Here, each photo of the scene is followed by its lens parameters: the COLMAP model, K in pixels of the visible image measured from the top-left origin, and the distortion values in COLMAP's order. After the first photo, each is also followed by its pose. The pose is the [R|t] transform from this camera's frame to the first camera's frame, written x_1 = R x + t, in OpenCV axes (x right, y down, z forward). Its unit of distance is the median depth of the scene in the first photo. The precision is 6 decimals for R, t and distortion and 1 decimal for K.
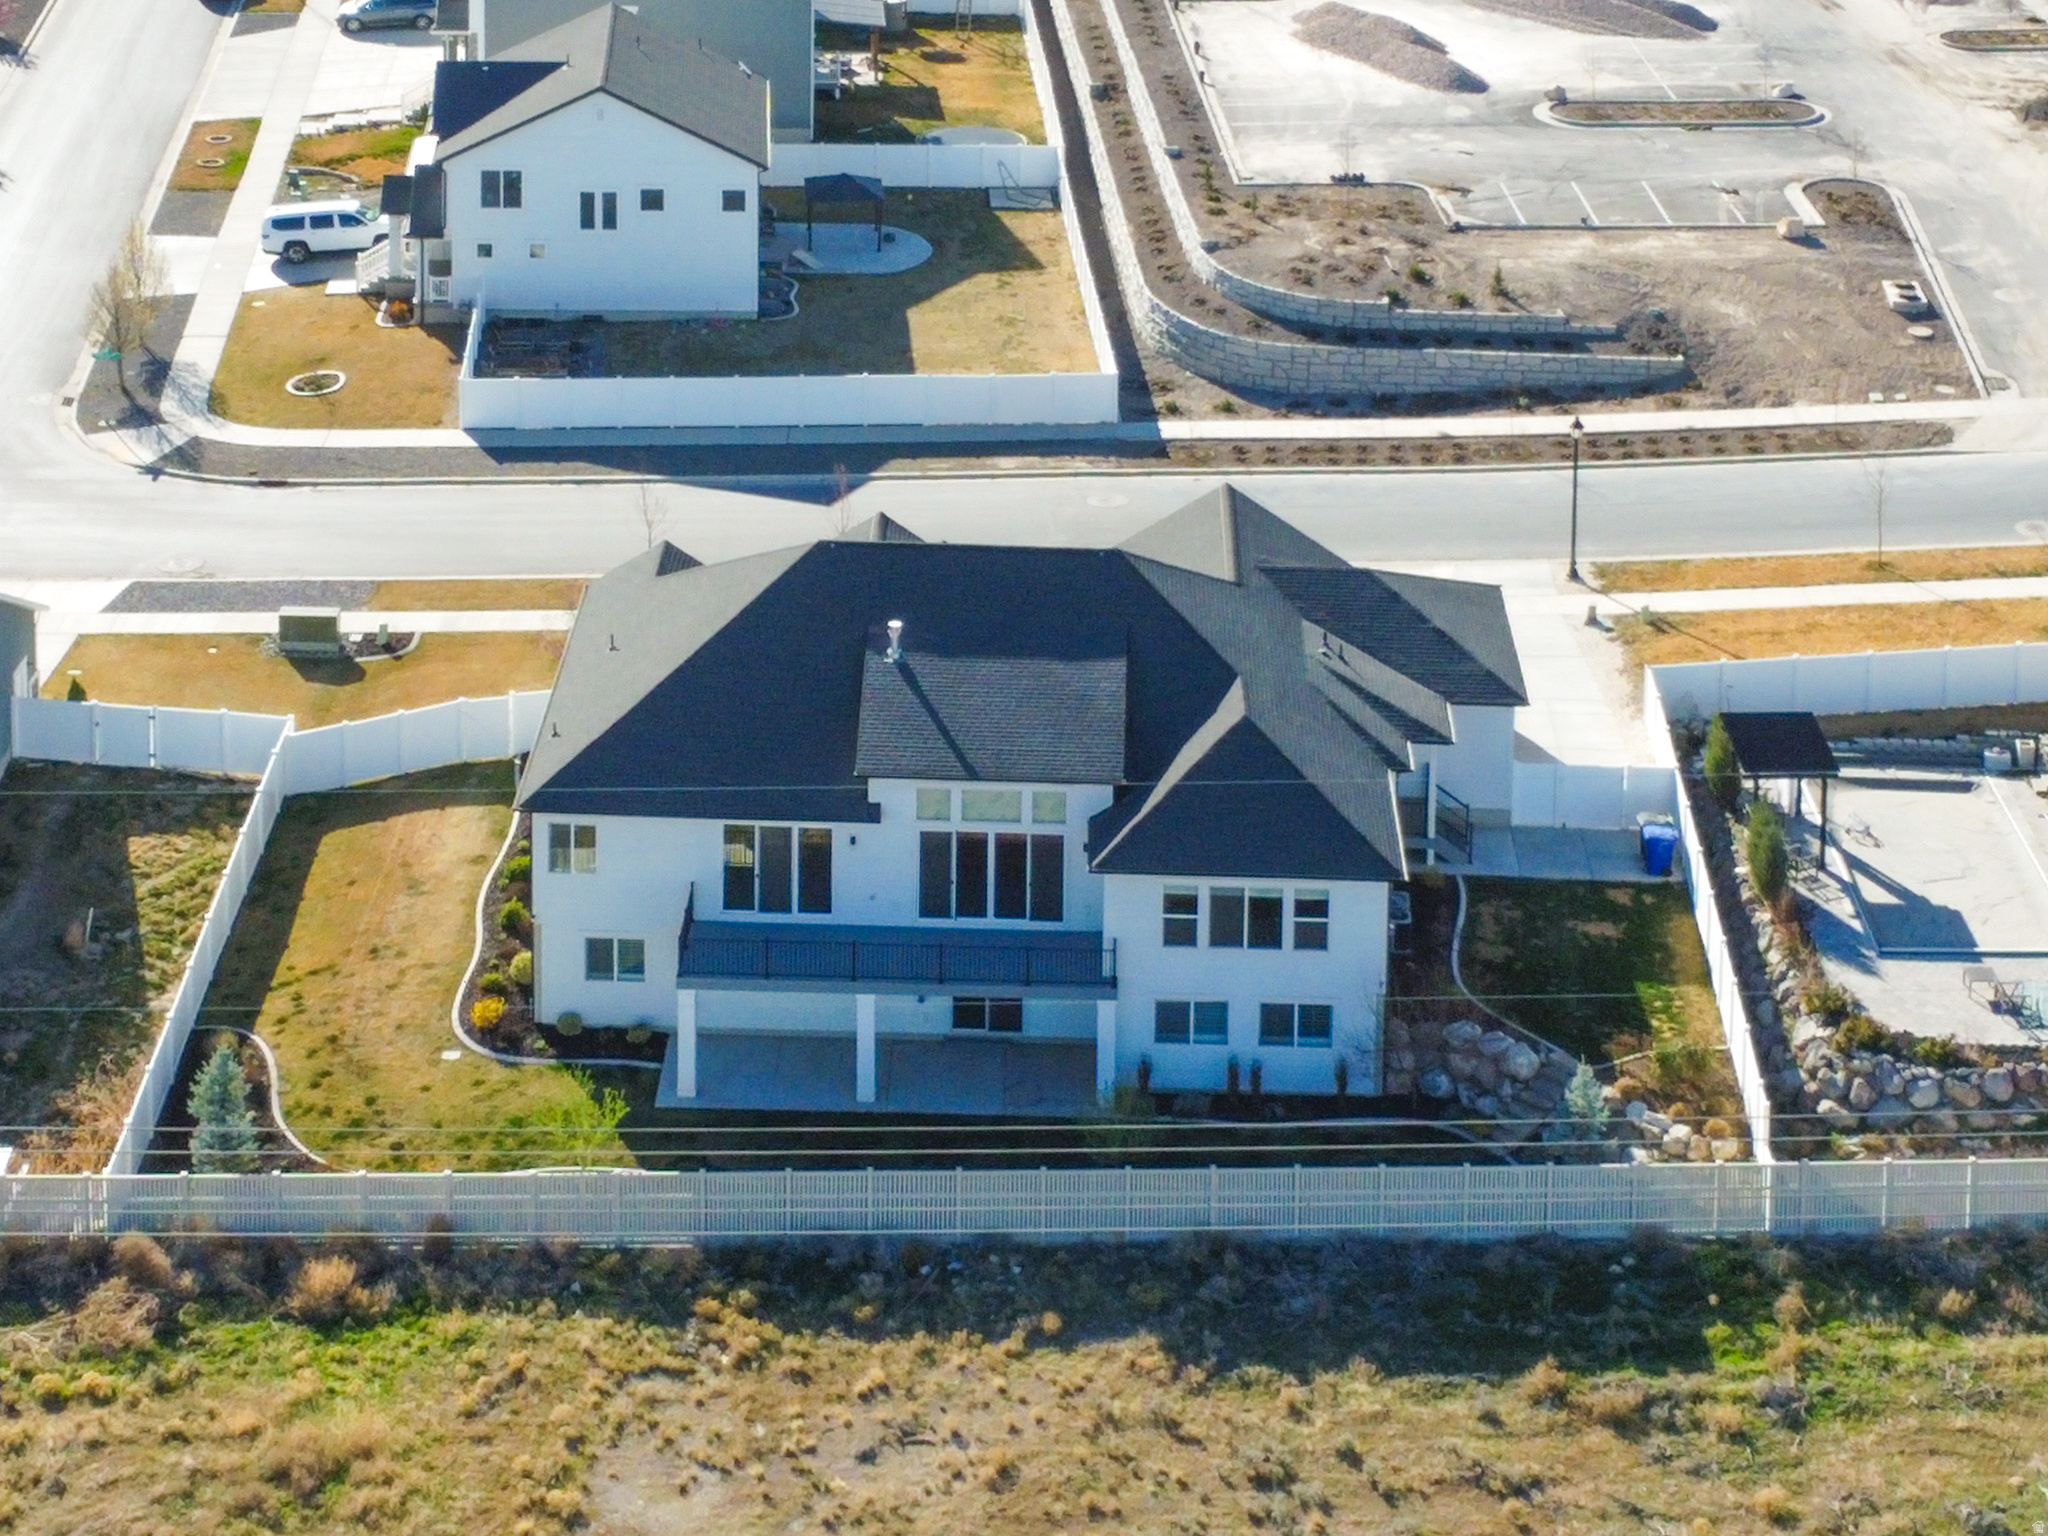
lens RADIAL K [[2422.4, 0, 1024.0], [0, 2422.4, 768.0], [0, 0, 1]] dist [-0.004158, 0.002927]
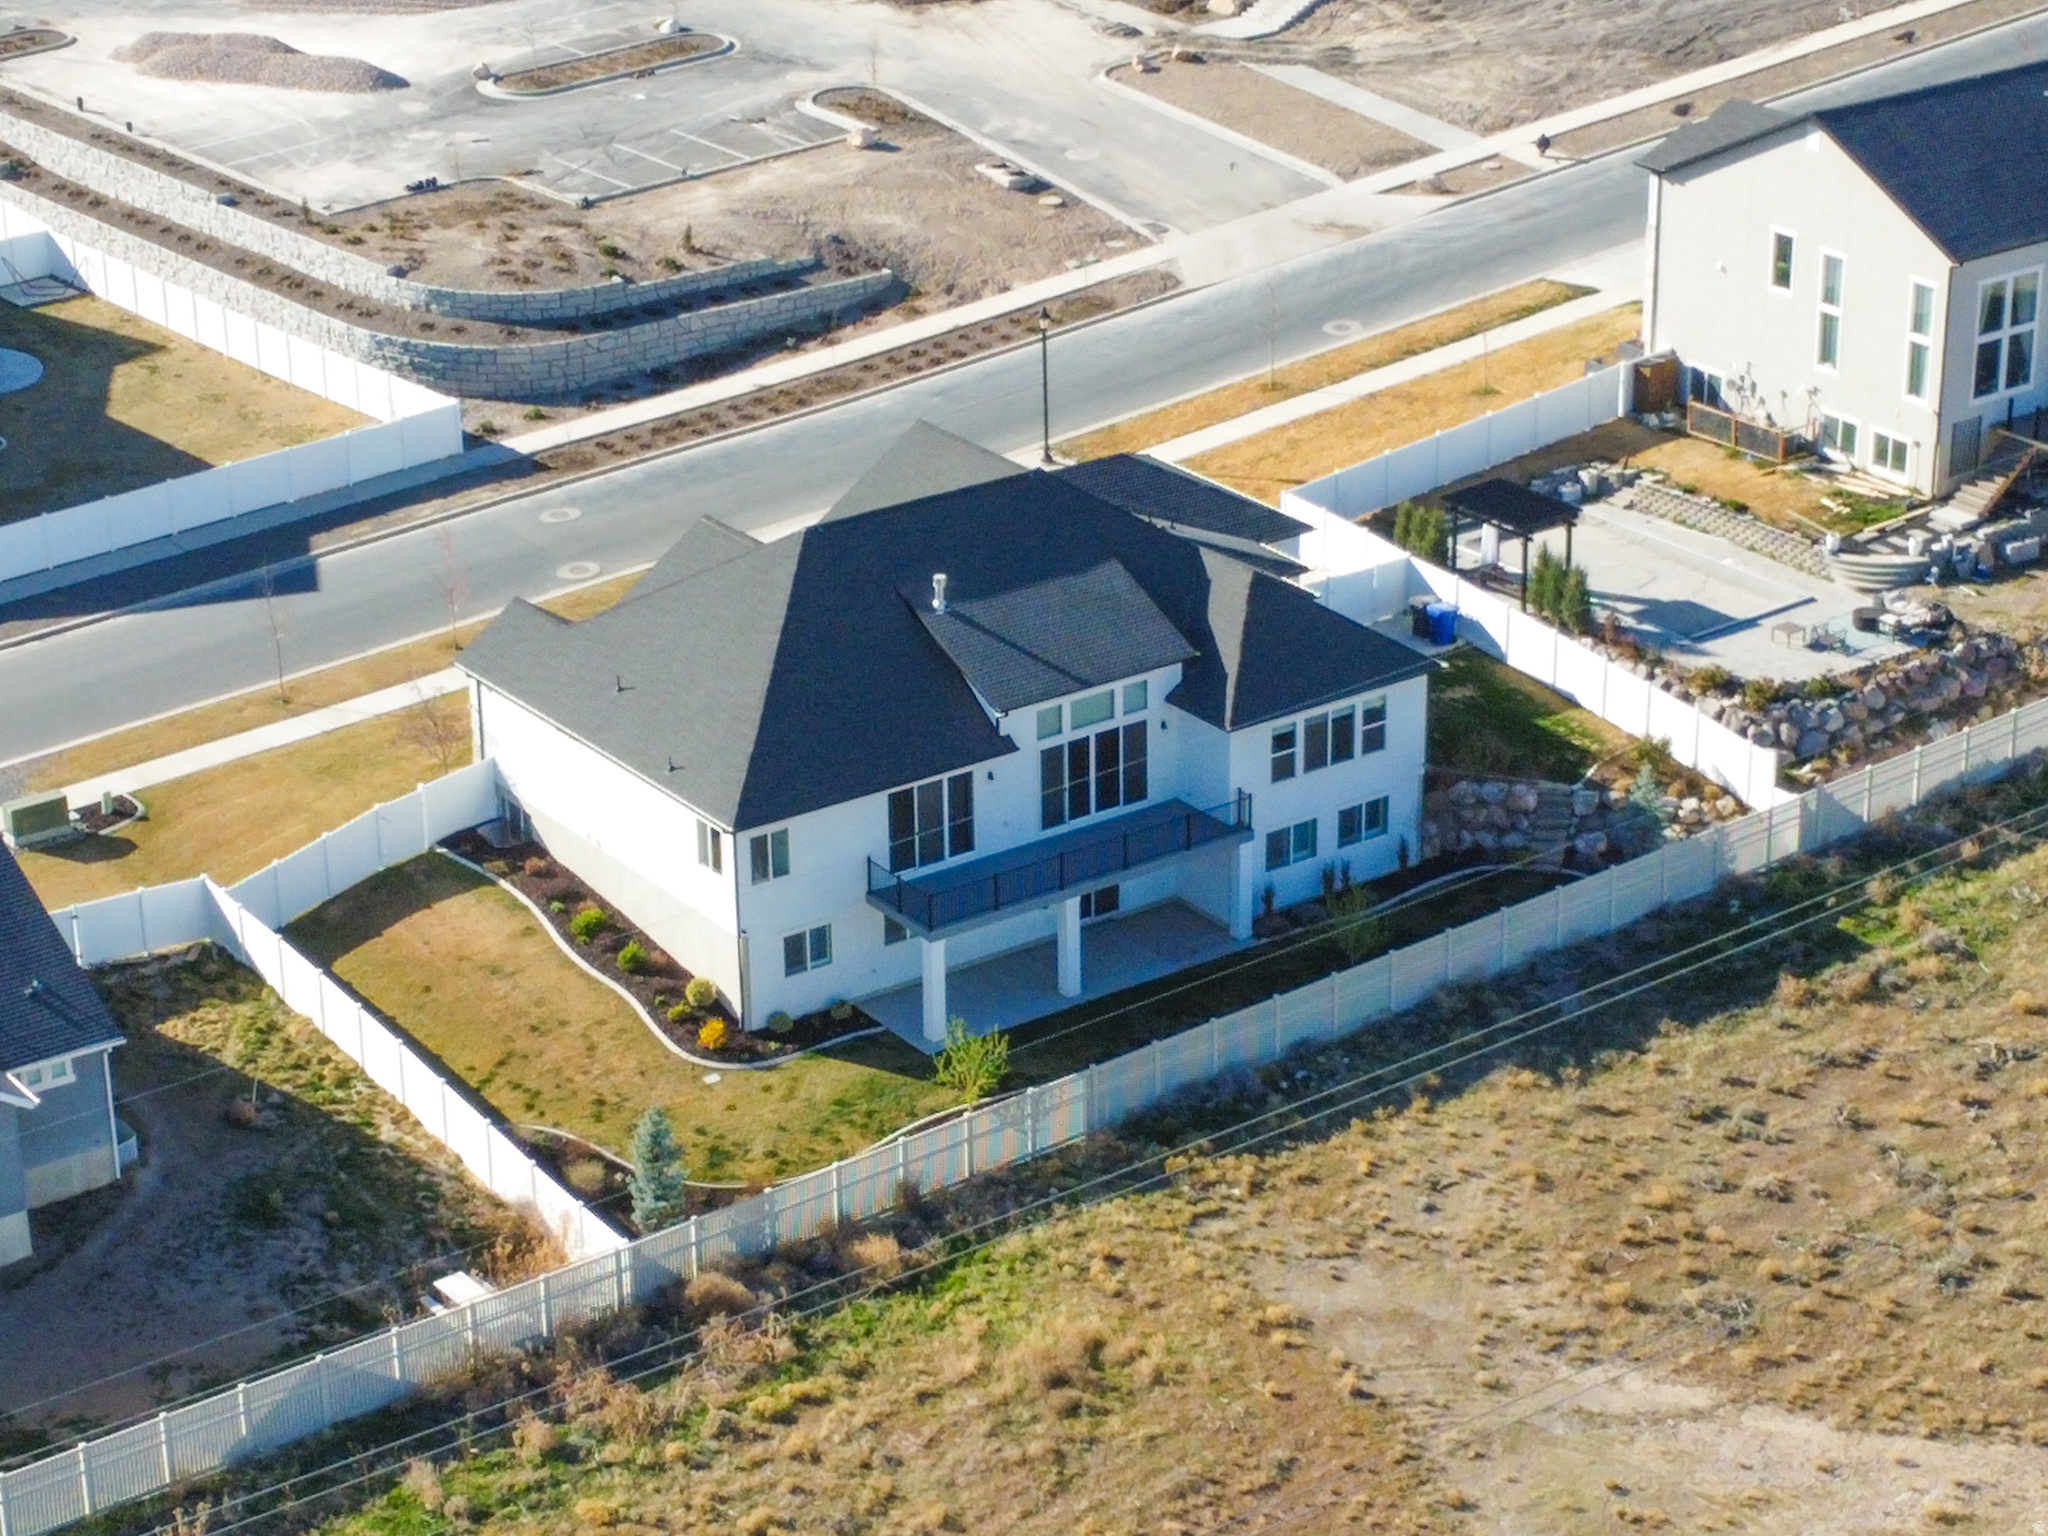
lens RADIAL K [[2422.4, 0, 1024.0], [0, 2422.4, 768.0], [0, 0, 1]] dist [-0.004158, 0.002927]
pose [[0.904907, -0.290835, 0.310738, -0.394948], [0.288030, 0.955984, 0.055973, -0.030187], [-0.313340, 0.038852, 0.948846, -0.043925]]
